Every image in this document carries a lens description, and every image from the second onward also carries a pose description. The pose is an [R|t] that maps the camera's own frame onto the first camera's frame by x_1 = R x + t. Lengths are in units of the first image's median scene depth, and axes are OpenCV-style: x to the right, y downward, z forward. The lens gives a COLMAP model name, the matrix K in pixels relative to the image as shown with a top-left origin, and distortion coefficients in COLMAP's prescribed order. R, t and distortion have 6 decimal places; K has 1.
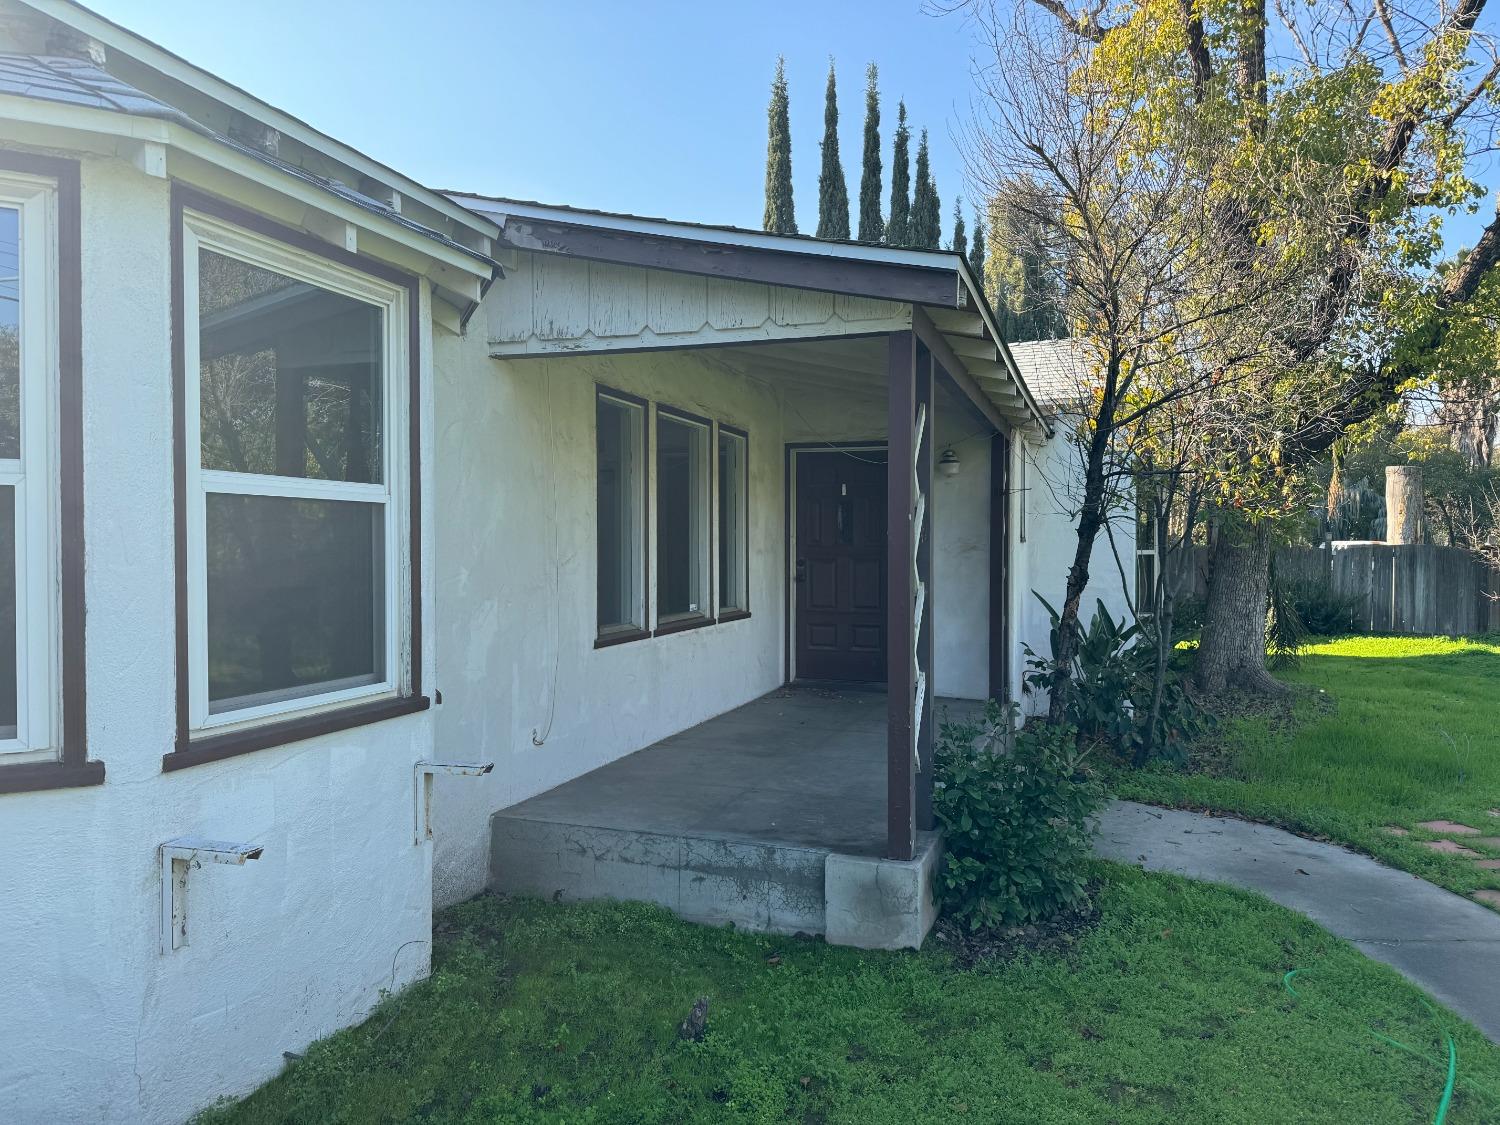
lens RADIAL K [[1061.4, 0, 756.0], [0, 1061.4, 558.9], [0, 0, 1]] dist [0.036351, -0.033926]
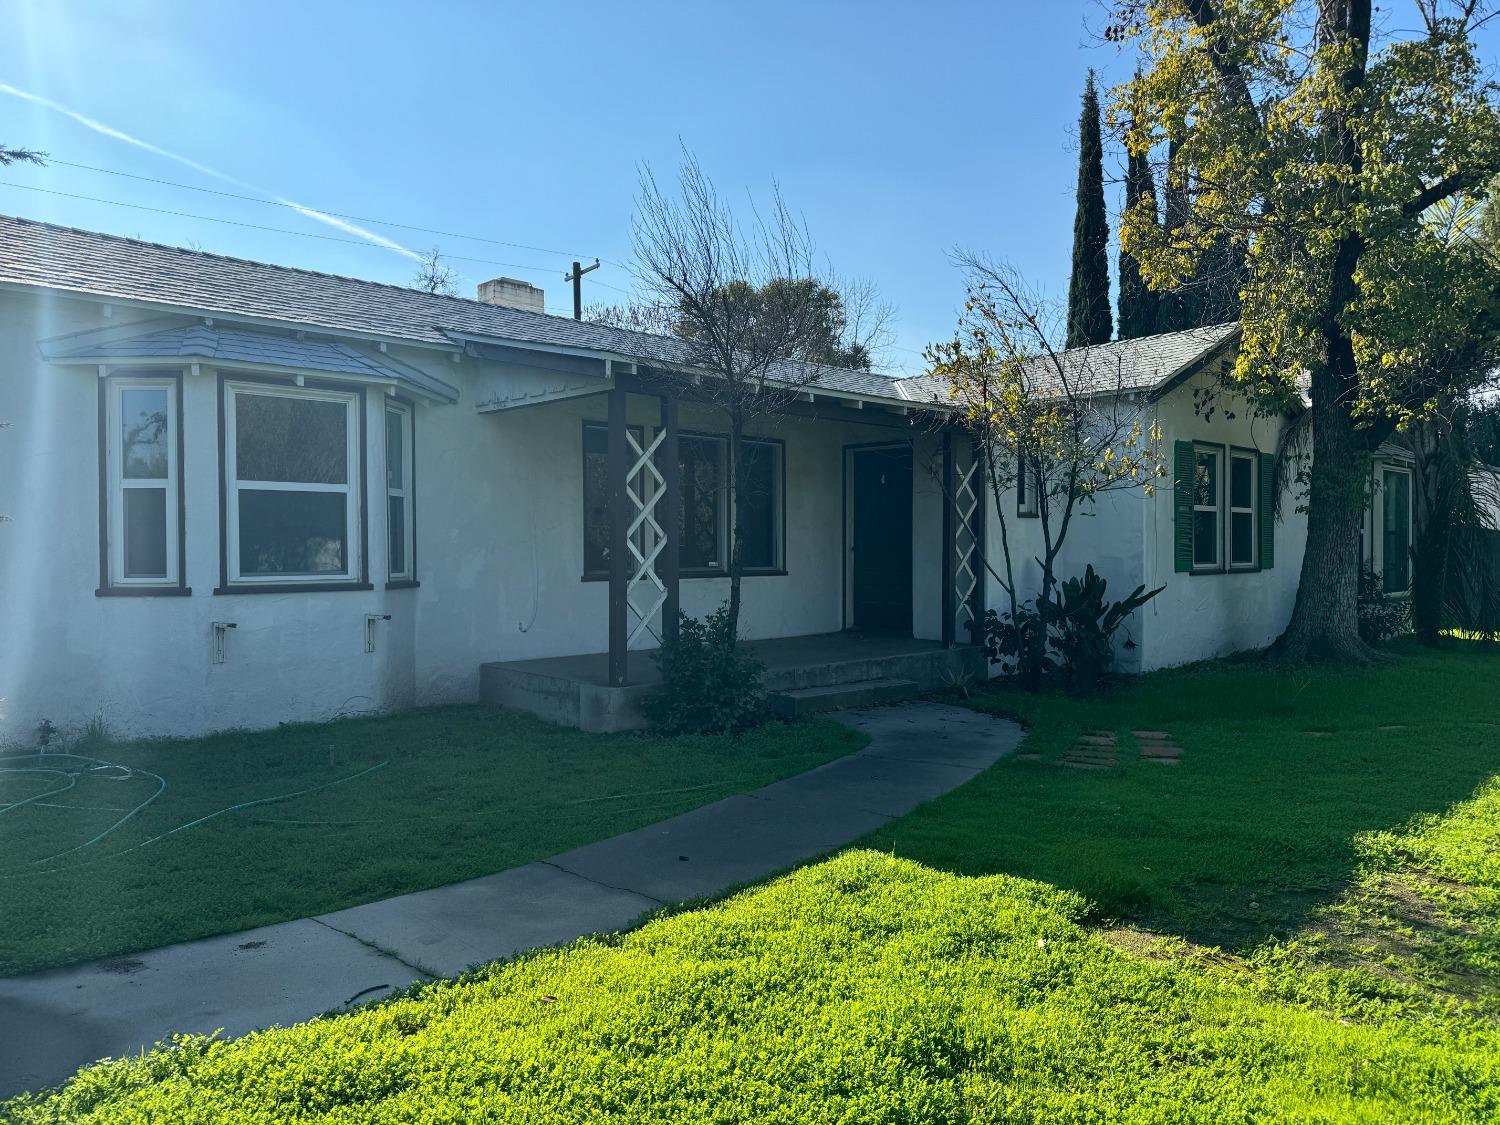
lens RADIAL K [[1061.4, 0, 759.9], [0, 1061.4, 562.8], [0, 0, 1]] dist [0.036351, -0.033926]
pose [[0.893998, -0.000792, -0.448070, 1.358260], [0.001882, 0.999996, 0.001988, 0.086089], [0.448067, -0.002621, 0.893996, -0.563992]]
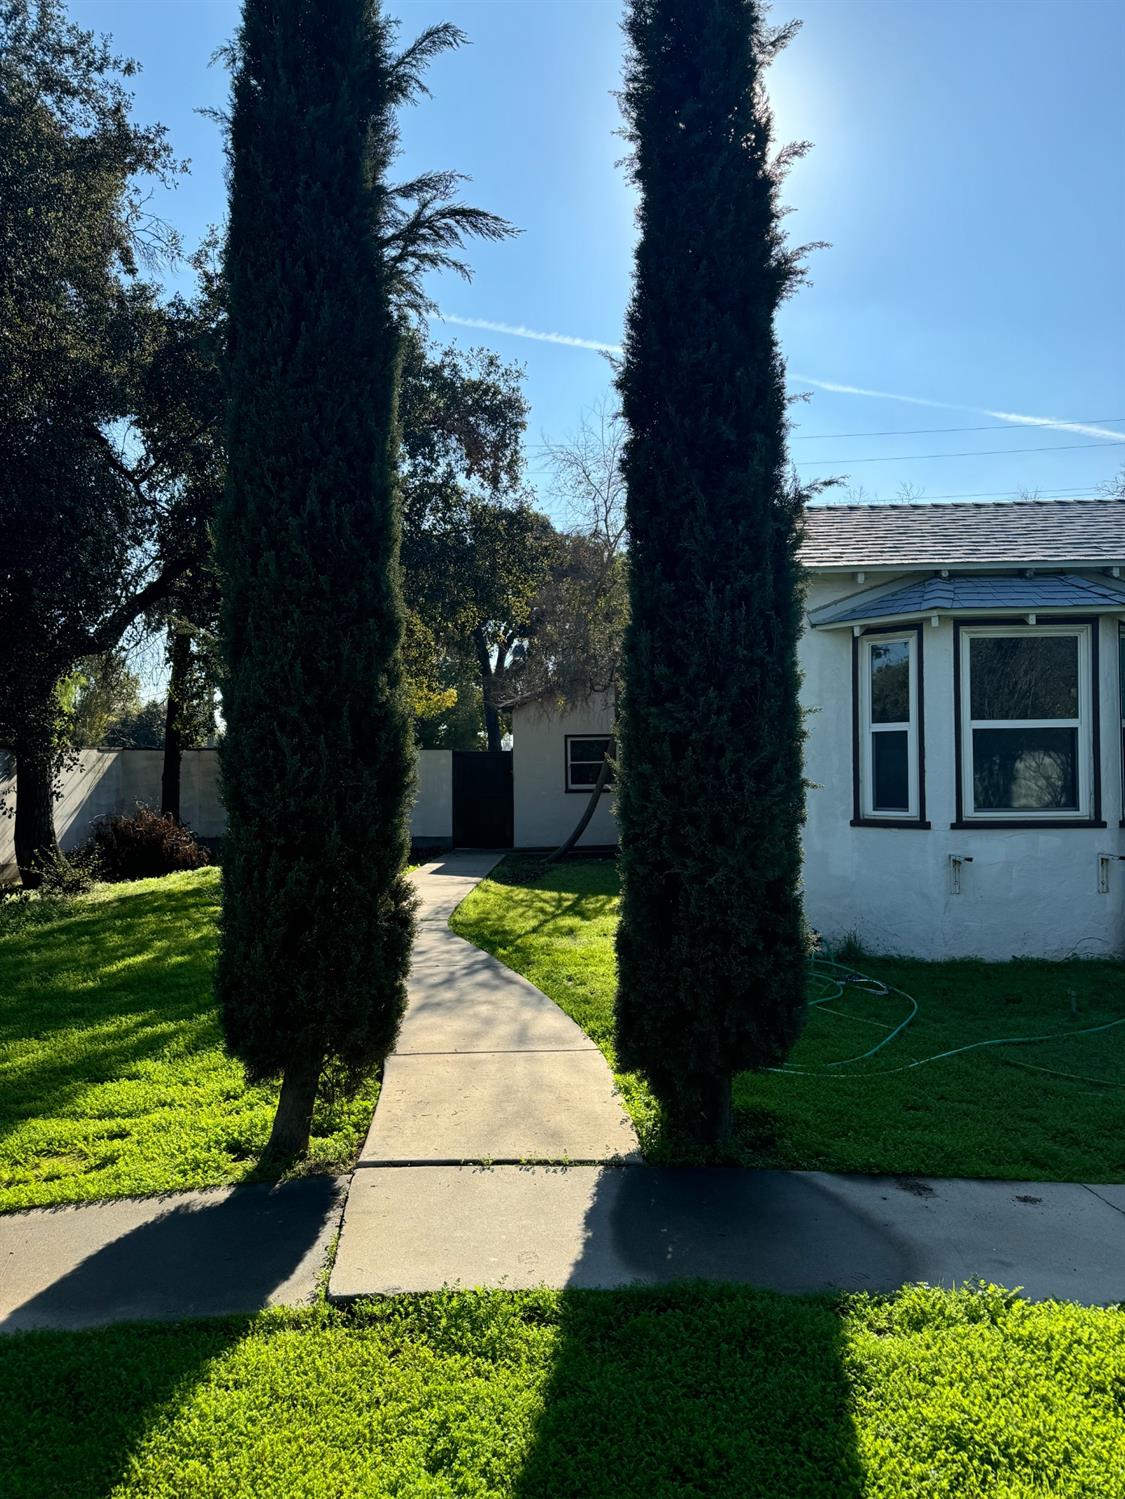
lens RADIAL K [[1060.7, 0, 556.1], [0, 1060.7, 758.9], [0, 0, 1]] dist [0.036351, -0.033926]
pose [[0.303883, -0.012940, -0.952621, 1.337354], [0.002506, 0.999915, -0.012783, 0.034277], [0.952706, 0.001497, 0.303890, -0.628610]]
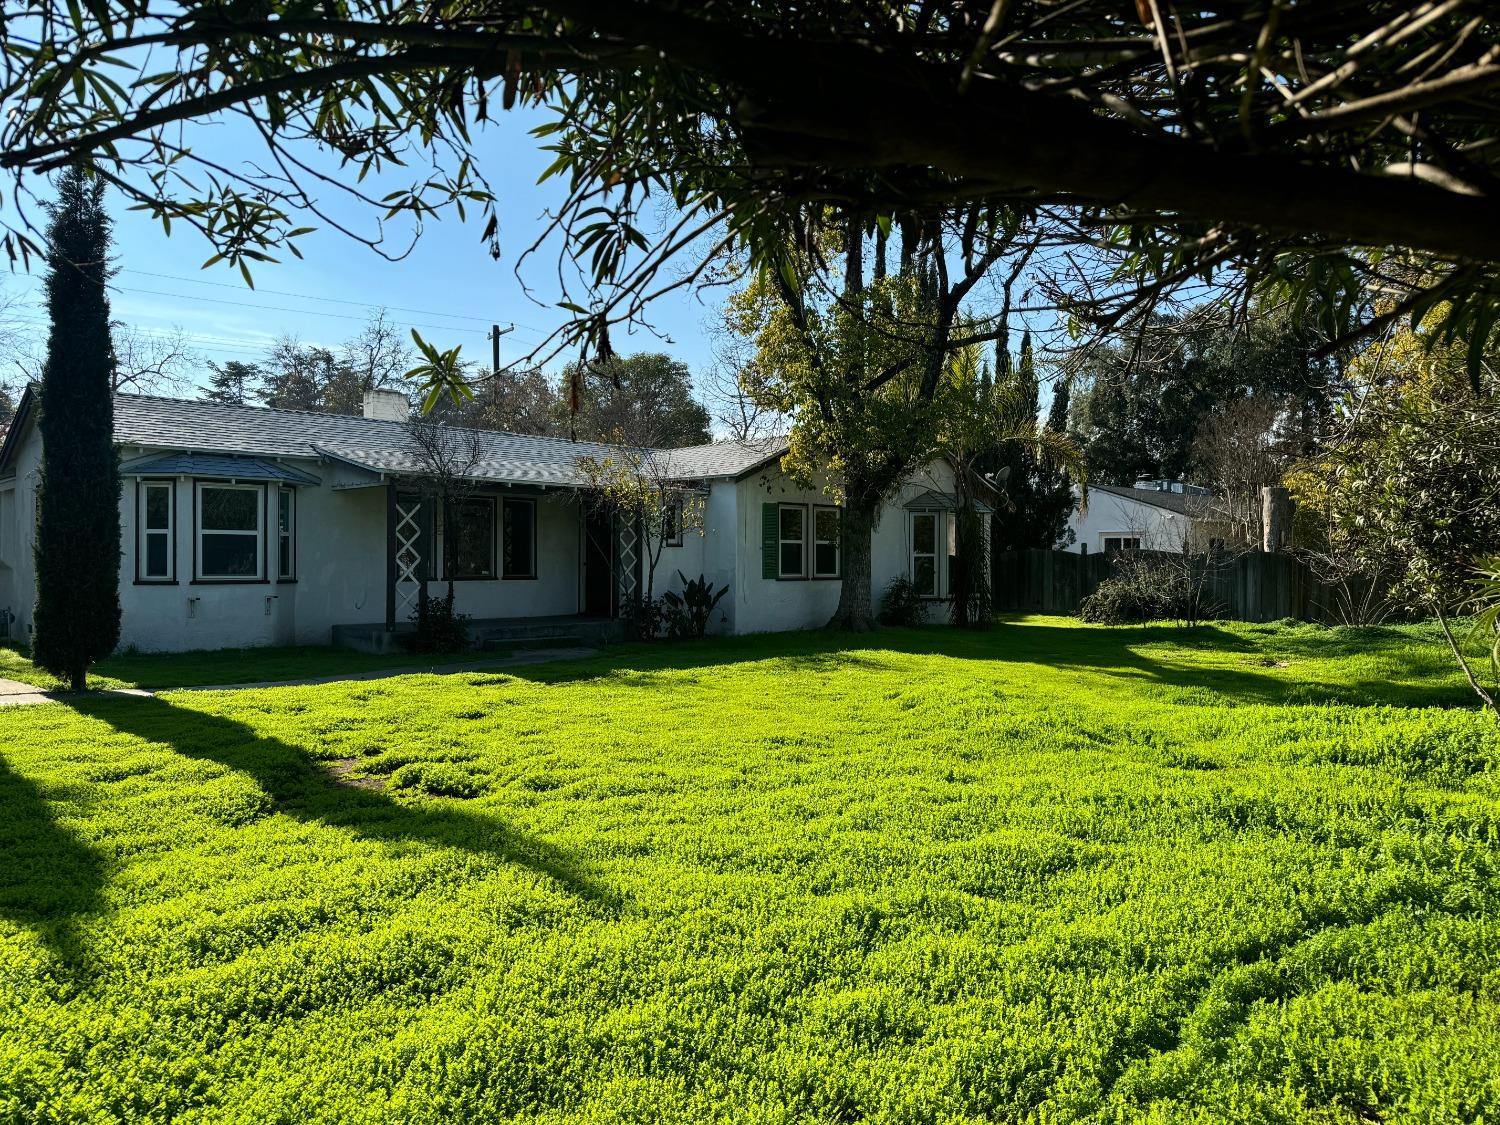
lens RADIAL K [[1061.4, 0, 744.3], [0, 1061.4, 557.5], [0, 0, 1]] dist [0.036351, -0.033926]
pose [[0.896789, -0.004337, -0.442437, 3.304538], [-0.003280, 0.999859, -0.016449, 0.102886], [0.442447, 0.016203, 0.896649, -1.995461]]
